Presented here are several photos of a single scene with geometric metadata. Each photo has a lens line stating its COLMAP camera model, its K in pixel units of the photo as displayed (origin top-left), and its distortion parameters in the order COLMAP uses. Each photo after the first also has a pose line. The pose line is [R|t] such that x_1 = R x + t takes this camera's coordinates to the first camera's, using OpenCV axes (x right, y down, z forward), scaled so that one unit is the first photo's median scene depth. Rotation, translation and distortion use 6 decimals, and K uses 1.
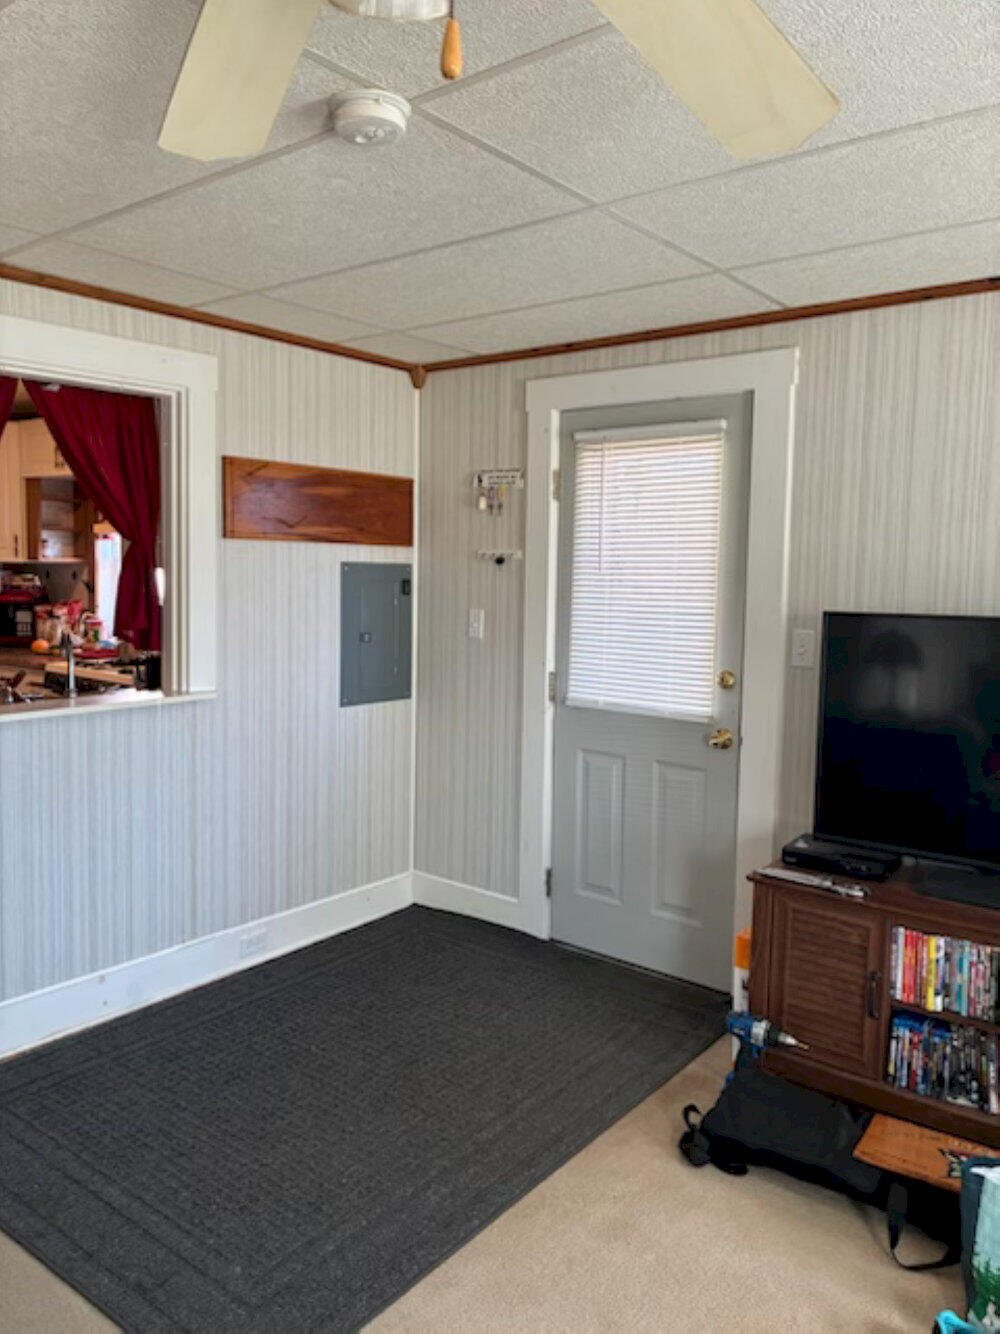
lens RADIAL K [[1021.0, 0, 500.0], [0, 1021.0, 667.0], [0, 0, 1]] dist [0.005386, 0.001370]
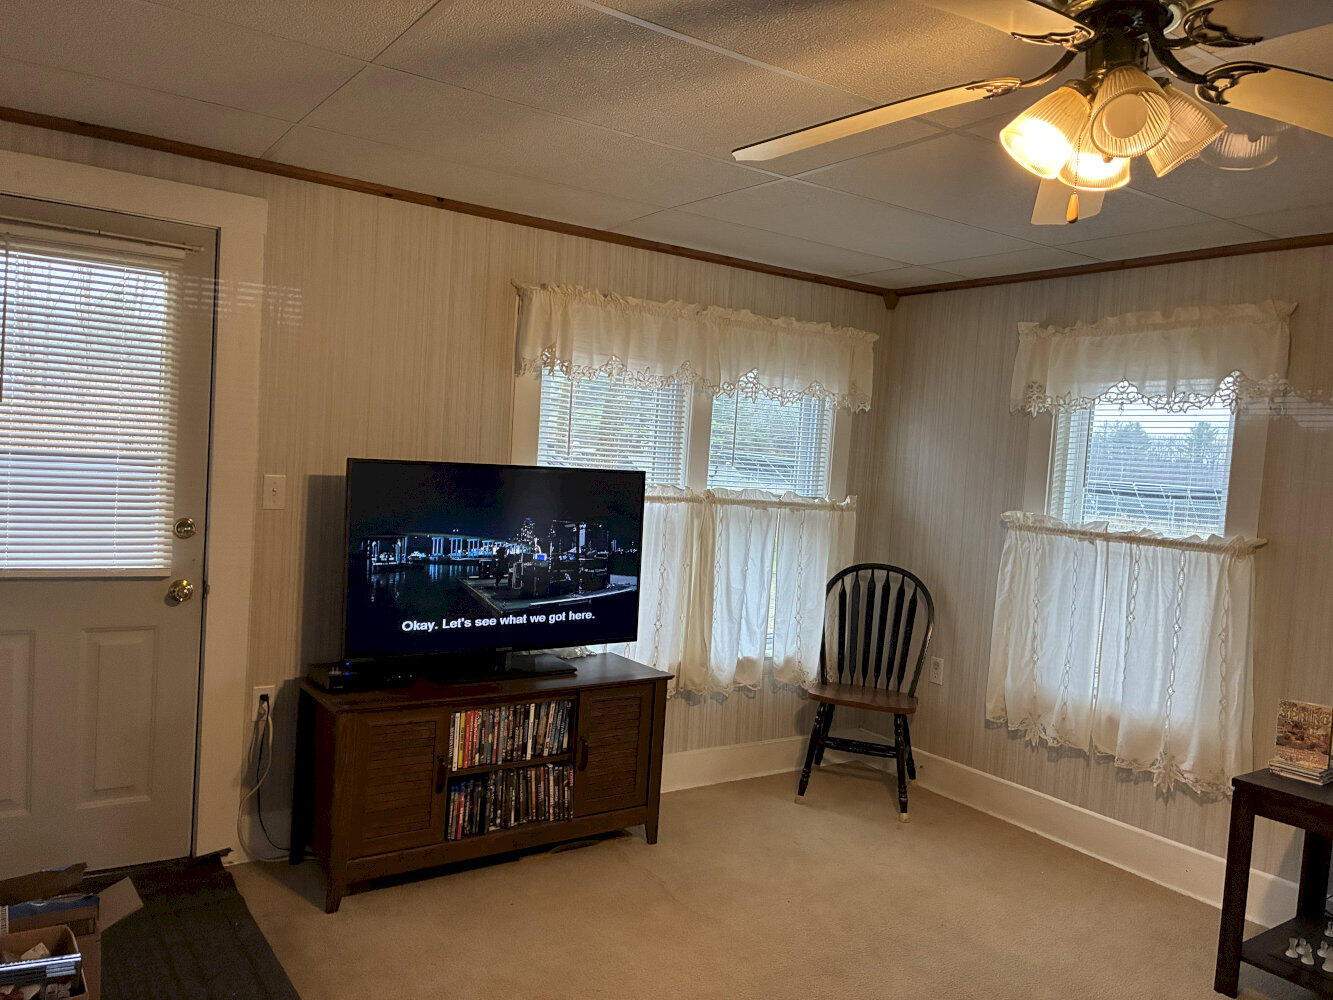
lens RADIAL K [[975.2, 0, 666.5], [0, 975.2, 500.0], [0, 0, 1]] dist [0.041127, -0.054729]
pose [[0.290238, -0.037225, 0.956230, -0.538412], [0.042398, 0.998762, 0.026012, -0.018257], [-0.956015, 0.032992, 0.291457, 0.327885]]
